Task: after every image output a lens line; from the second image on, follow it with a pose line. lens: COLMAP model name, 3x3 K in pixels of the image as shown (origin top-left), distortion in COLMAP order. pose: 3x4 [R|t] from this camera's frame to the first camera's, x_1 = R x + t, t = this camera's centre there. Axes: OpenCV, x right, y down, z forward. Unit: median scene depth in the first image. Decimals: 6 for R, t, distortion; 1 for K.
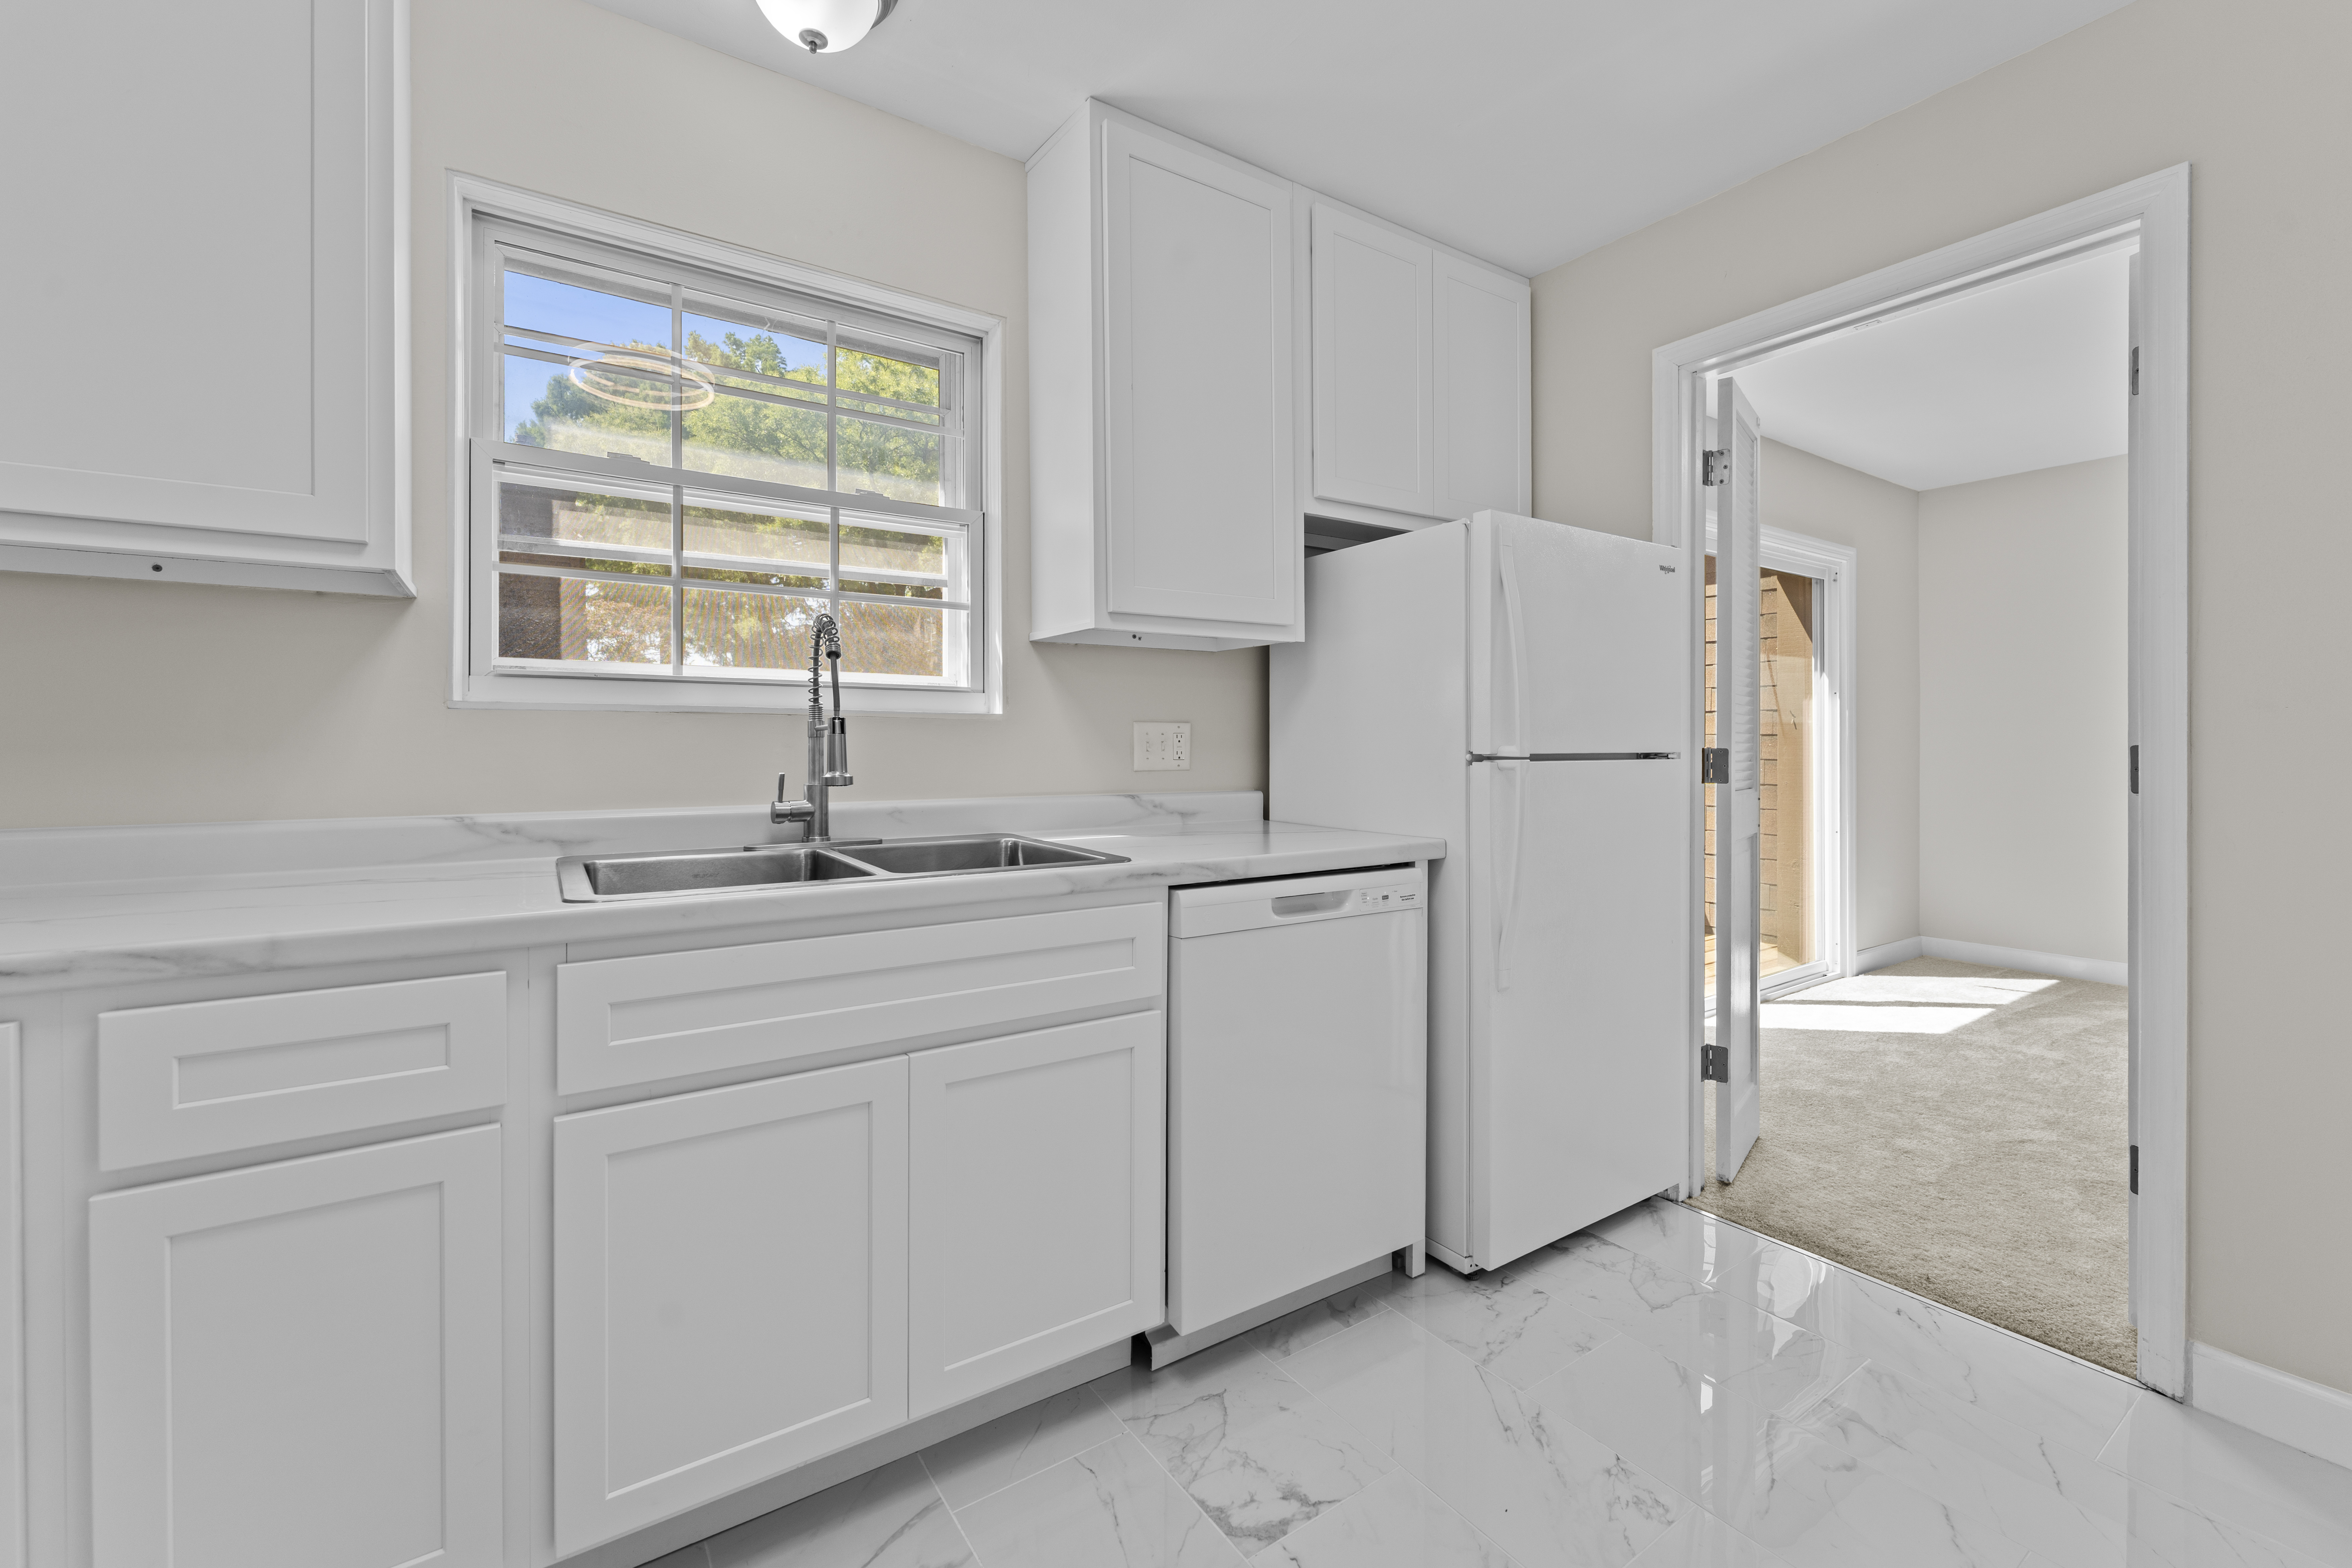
lens RADIAL K [[960.1, 0, 1171.5], [0, 960.1, 739.7], [0, 0, 1]] dist [0.003754, -0.000910]
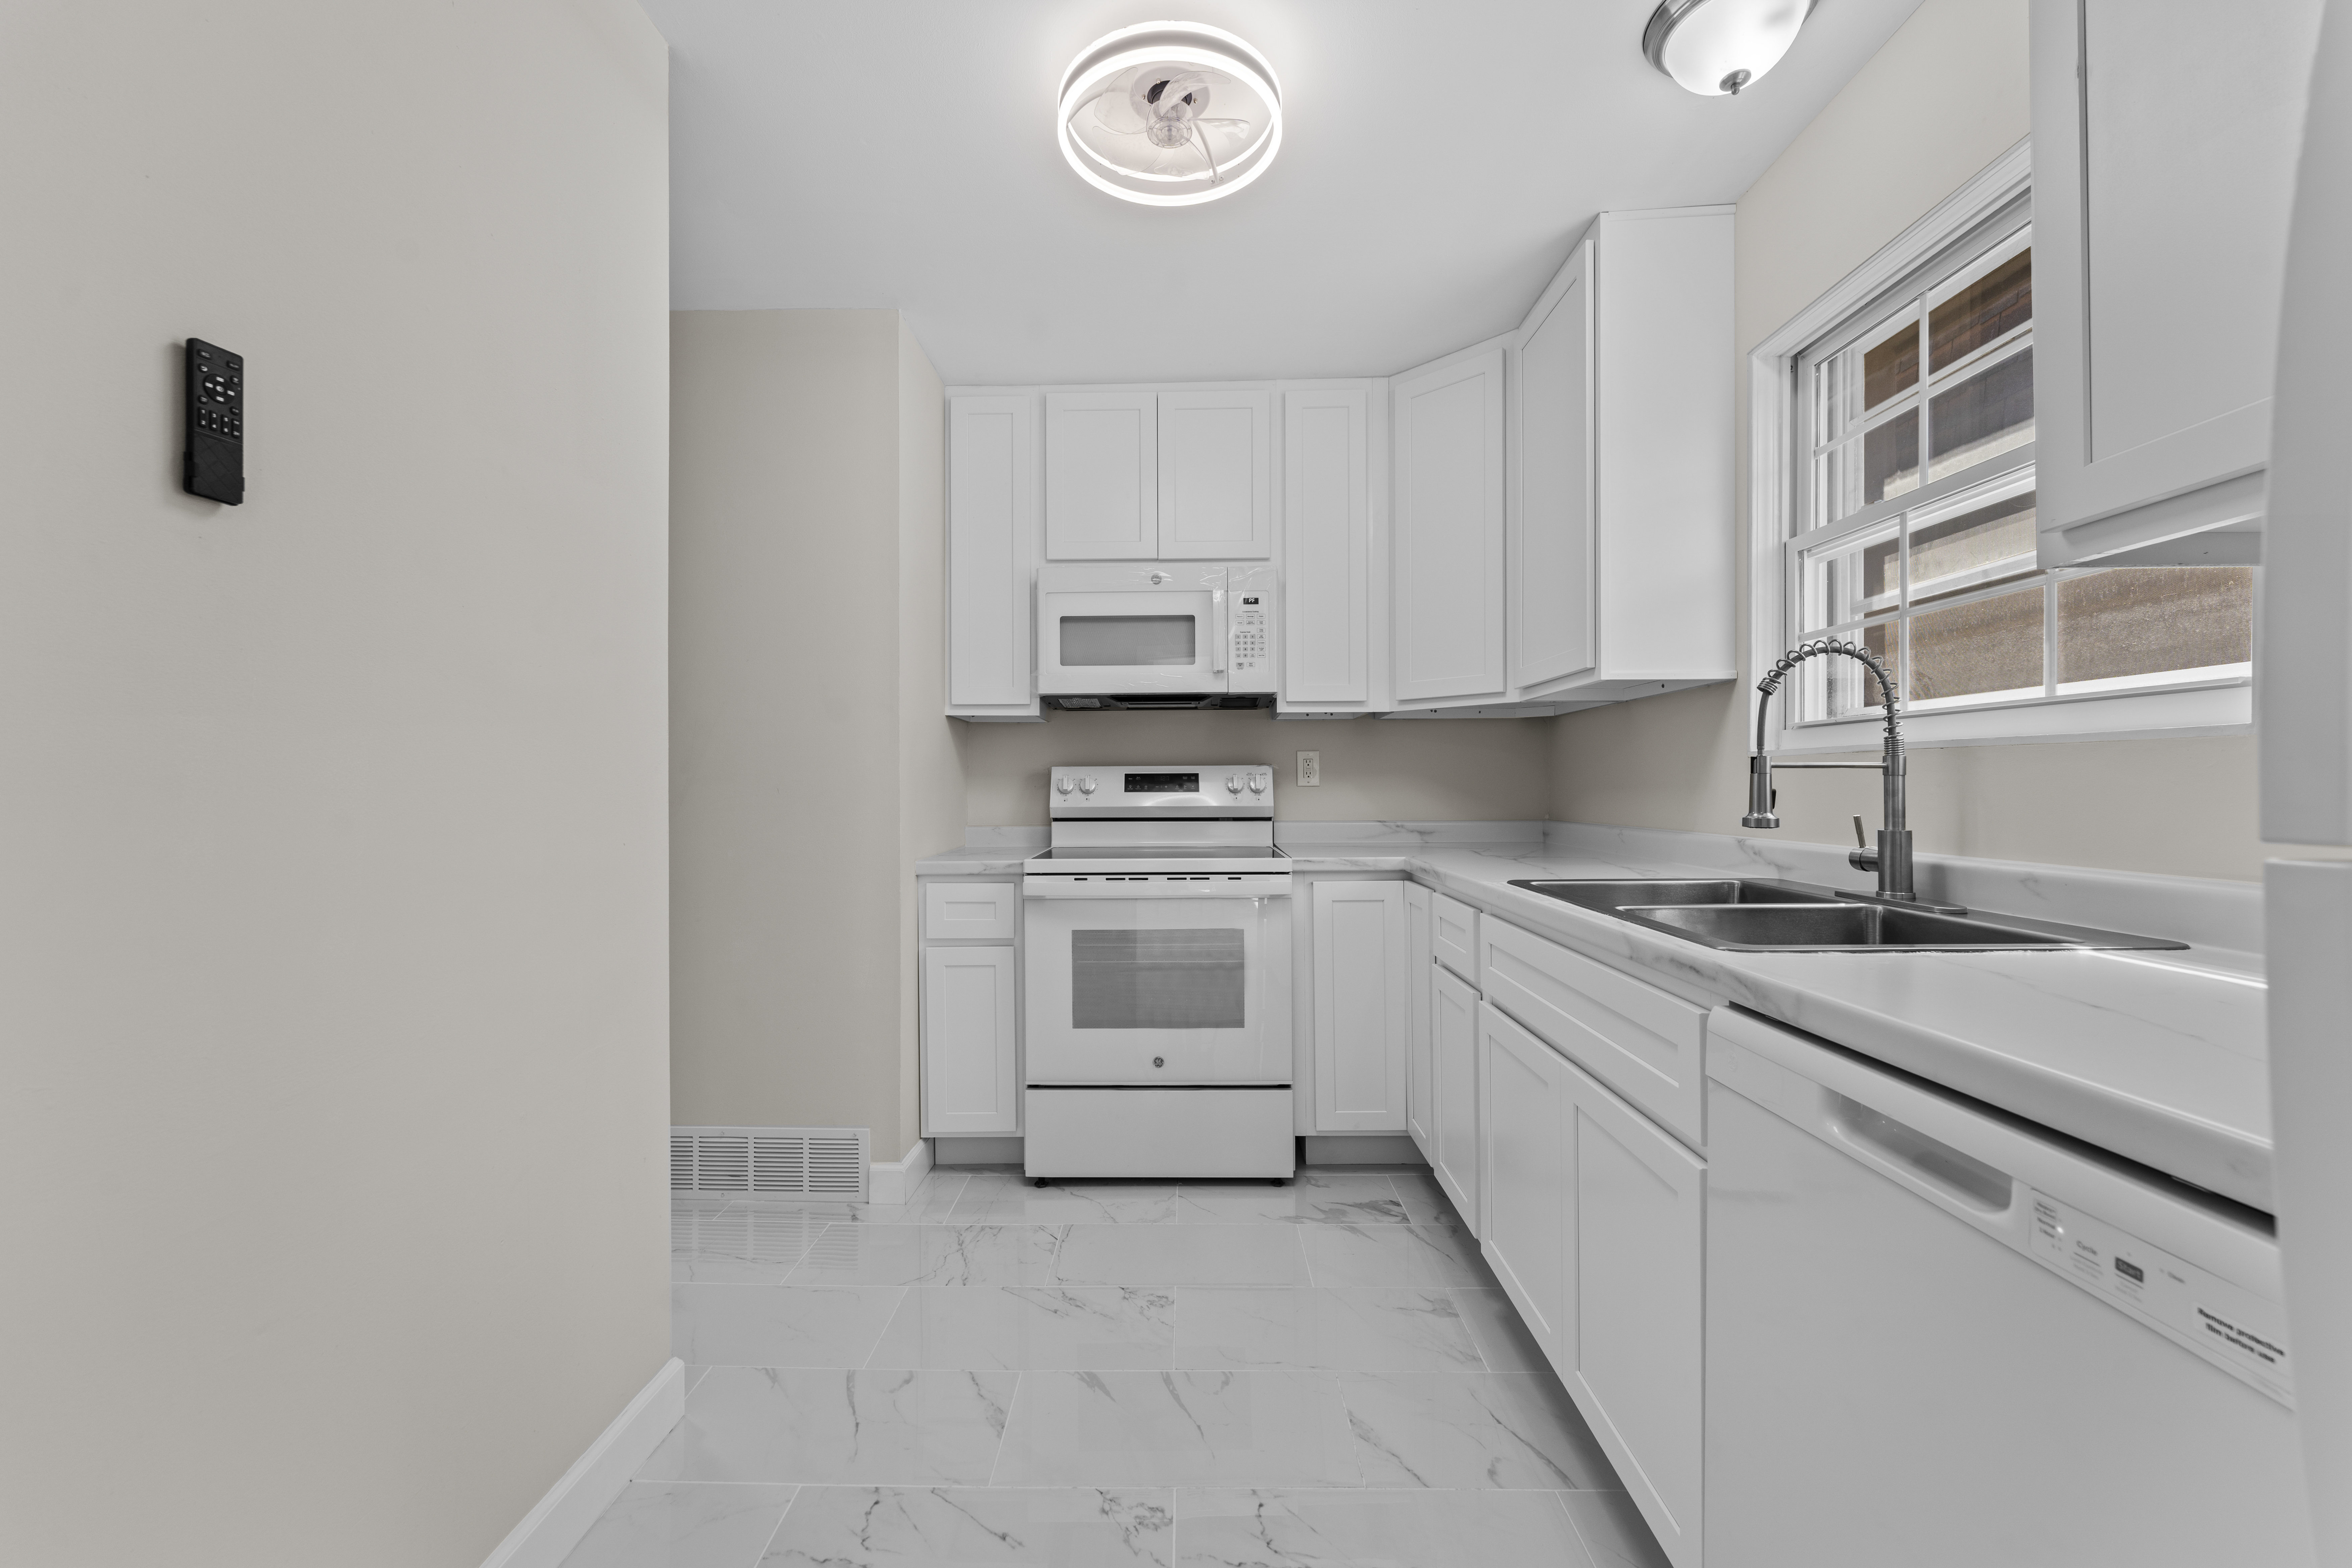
lens RADIAL K [[960.1, 0, 1178.2], [0, 960.1, 787.2], [0, 0, 1]] dist [0.003754, -0.000910]
pose [[-0.573271, 0.001361, -0.819365, 0.703646], [0.001086, 0.999999, 0.000901, 0.007043], [0.819365, -0.000374, -0.573272, 0.992672]]
